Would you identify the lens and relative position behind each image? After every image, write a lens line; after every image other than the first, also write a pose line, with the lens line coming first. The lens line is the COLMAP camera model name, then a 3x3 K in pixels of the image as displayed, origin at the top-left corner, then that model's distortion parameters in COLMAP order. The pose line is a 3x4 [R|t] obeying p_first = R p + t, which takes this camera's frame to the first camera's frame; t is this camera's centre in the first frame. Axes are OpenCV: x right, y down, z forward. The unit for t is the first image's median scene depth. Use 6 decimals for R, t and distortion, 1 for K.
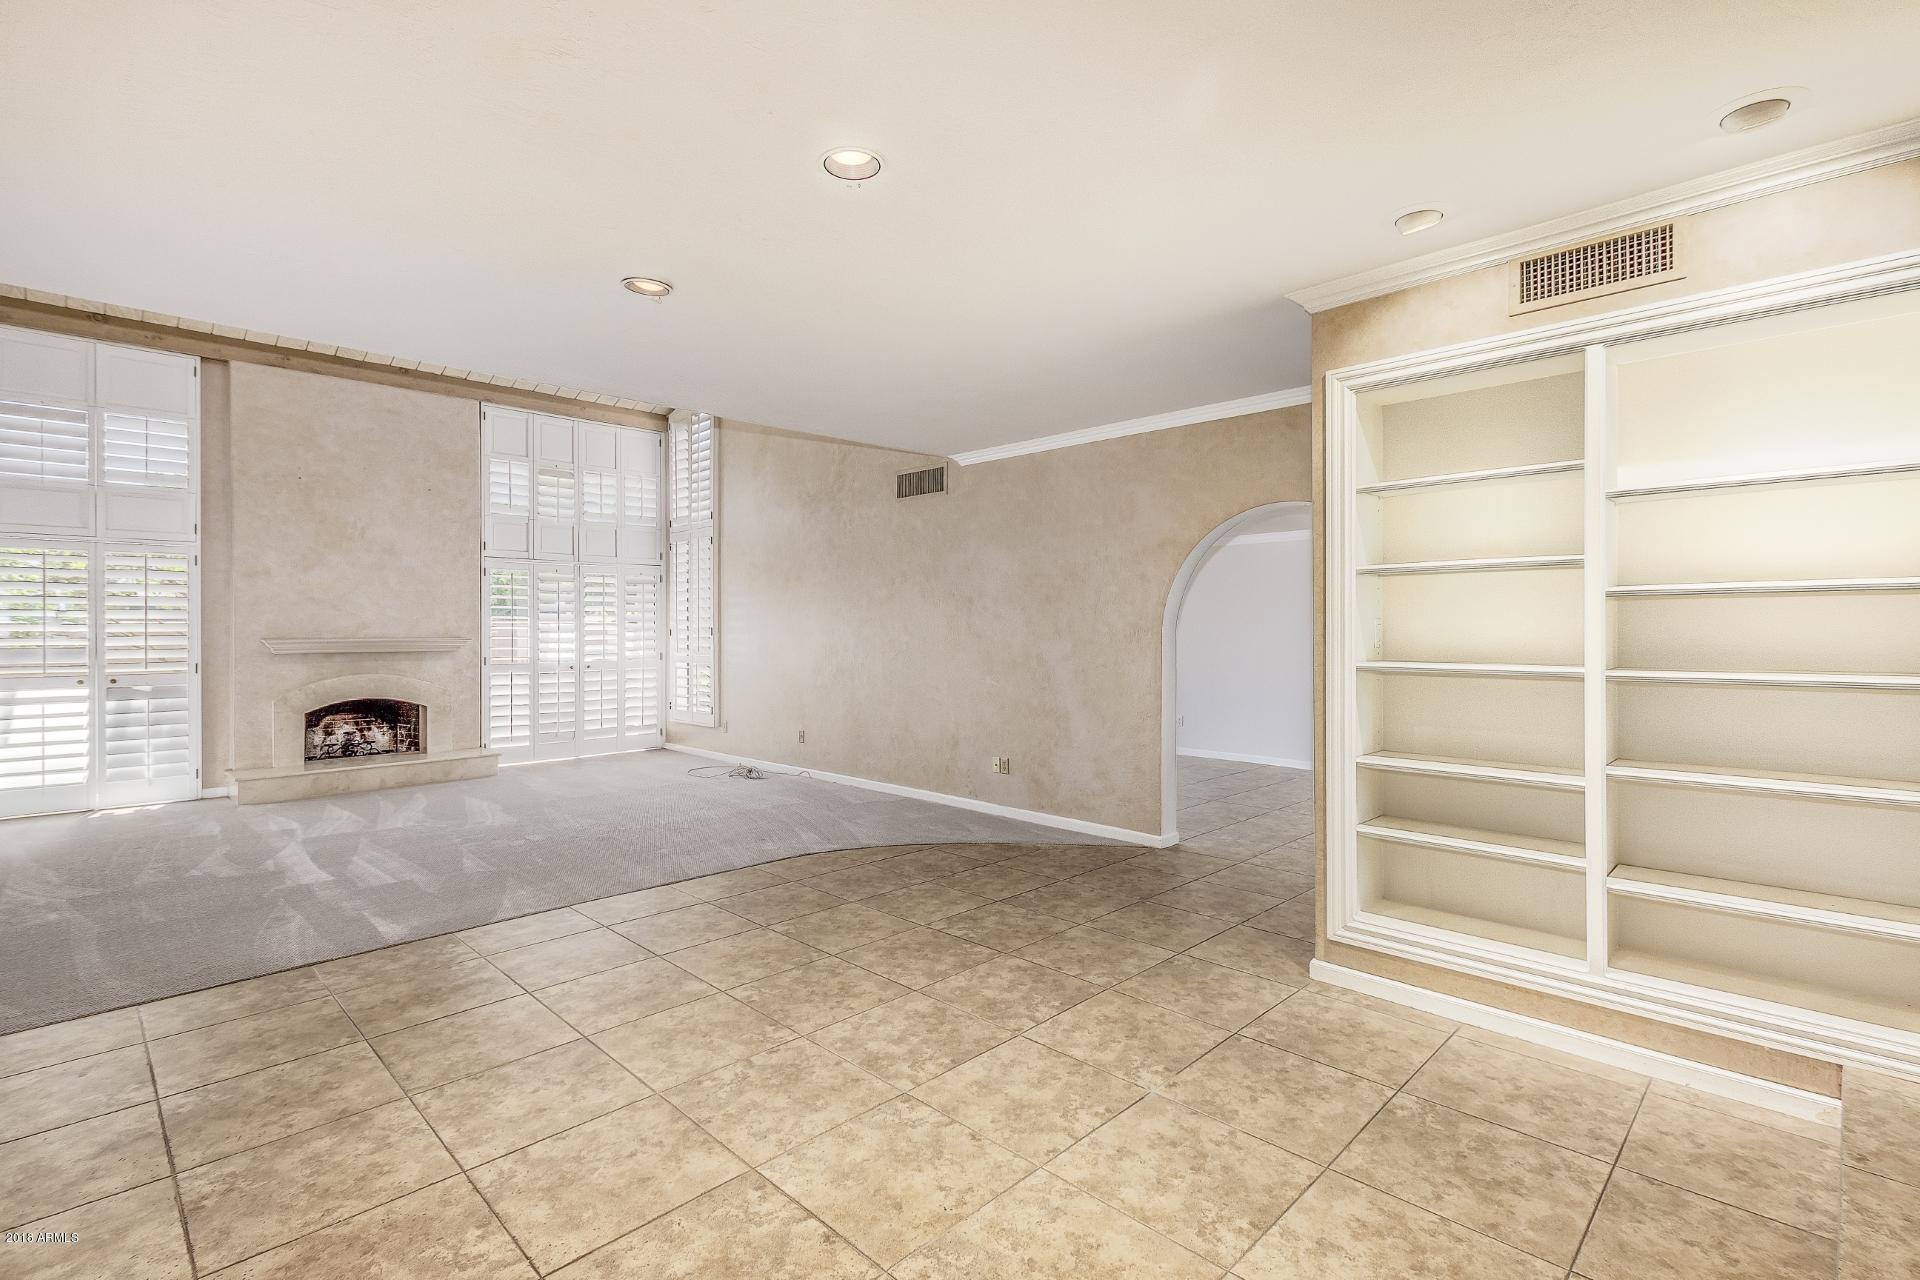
lens RADIAL K [[865.9, 0, 970.2], [0, 865.9, 647.0], [0, 0, 1]] dist [0.003126, -0.000045]
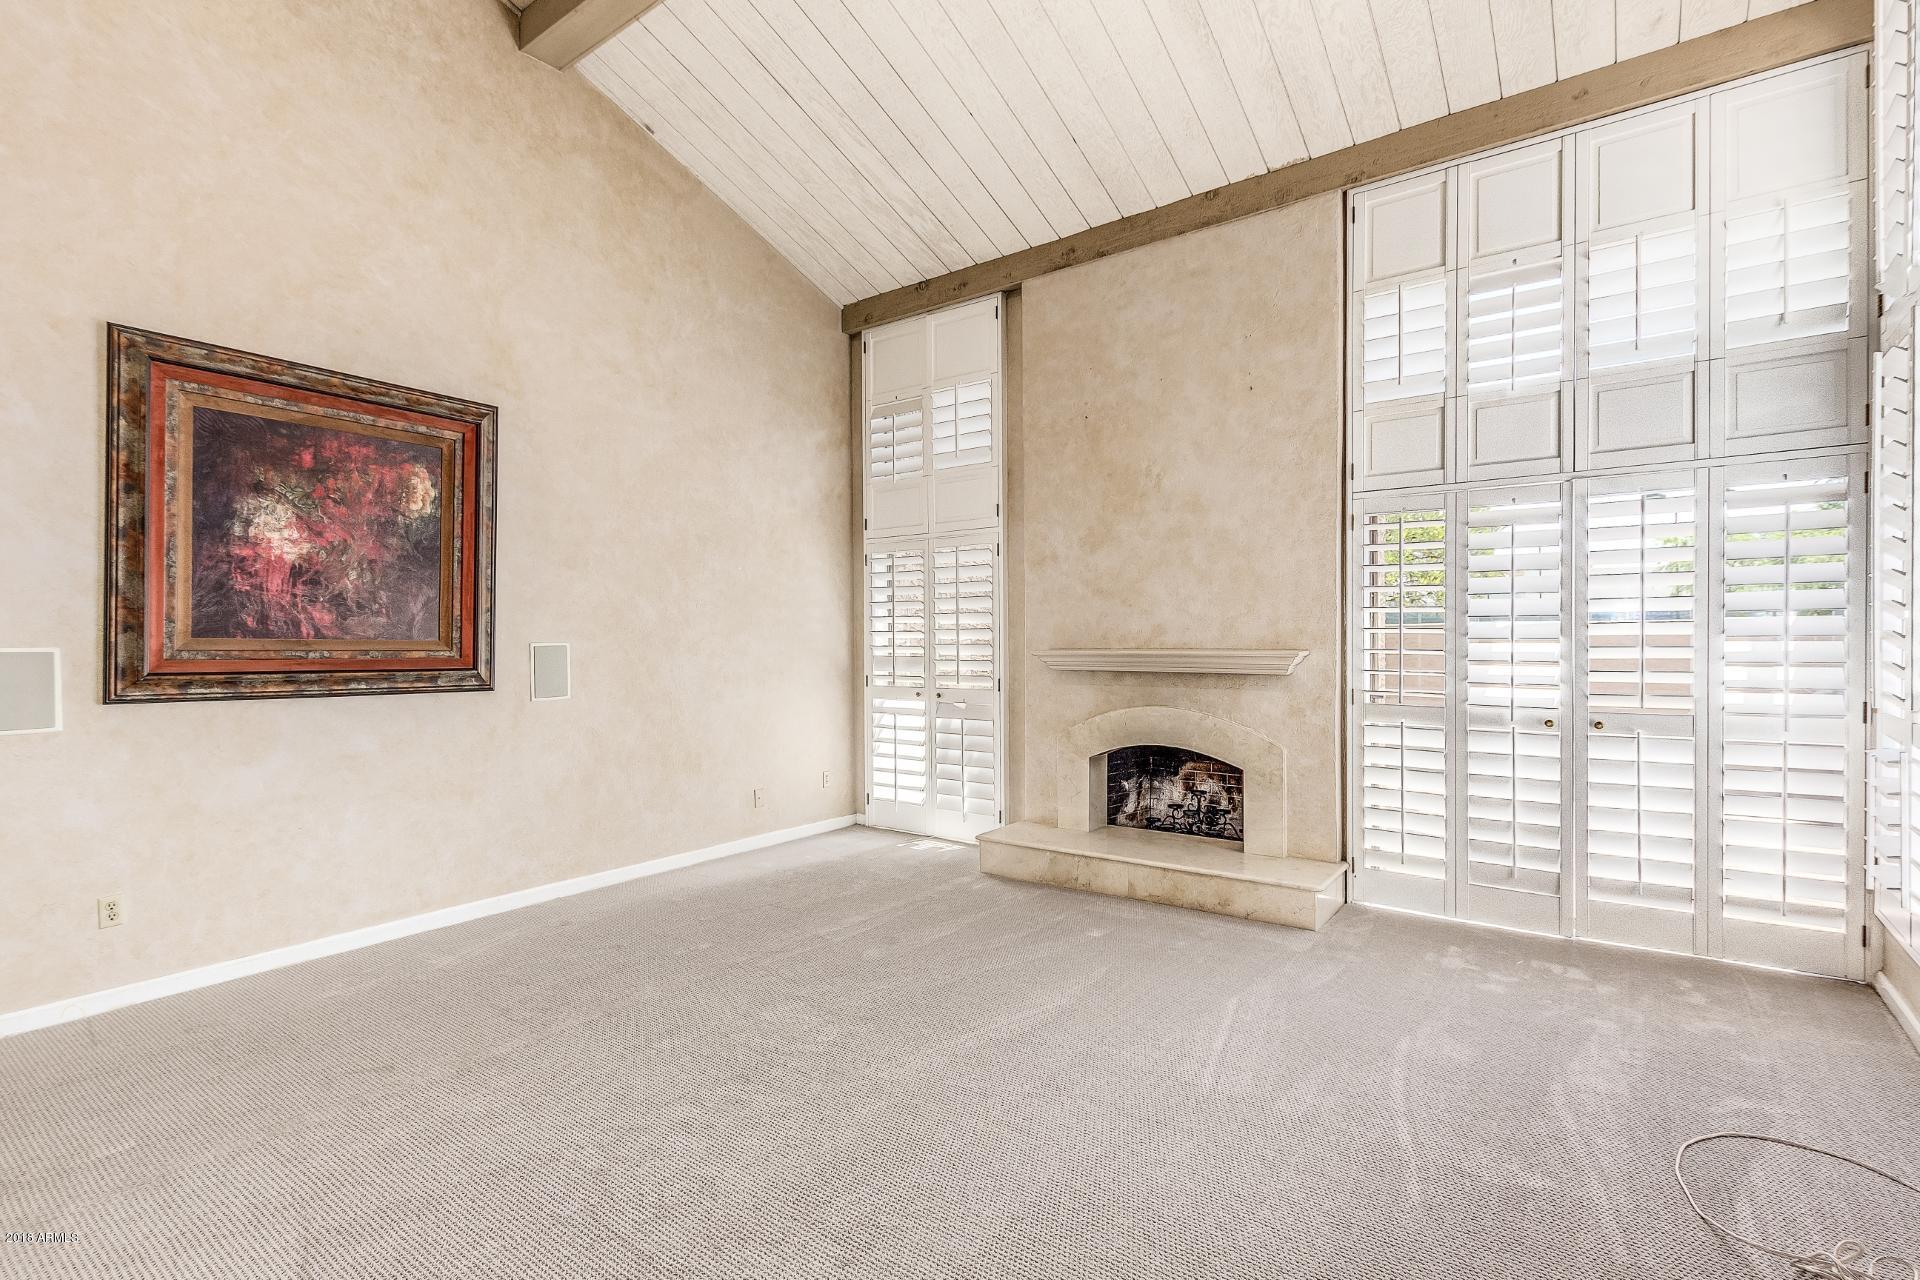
lens RADIAL K [[865.9, 0, 970.2], [0, 865.9, 647.0], [0, 0, 1]] dist [0.003126, -0.000045]
pose [[0.149342, 0.006847, -0.988762, -0.094348], [-0.019297, 0.999806, 0.004009, -0.011639], [0.988597, 0.018481, 0.149445, 0.757838]]
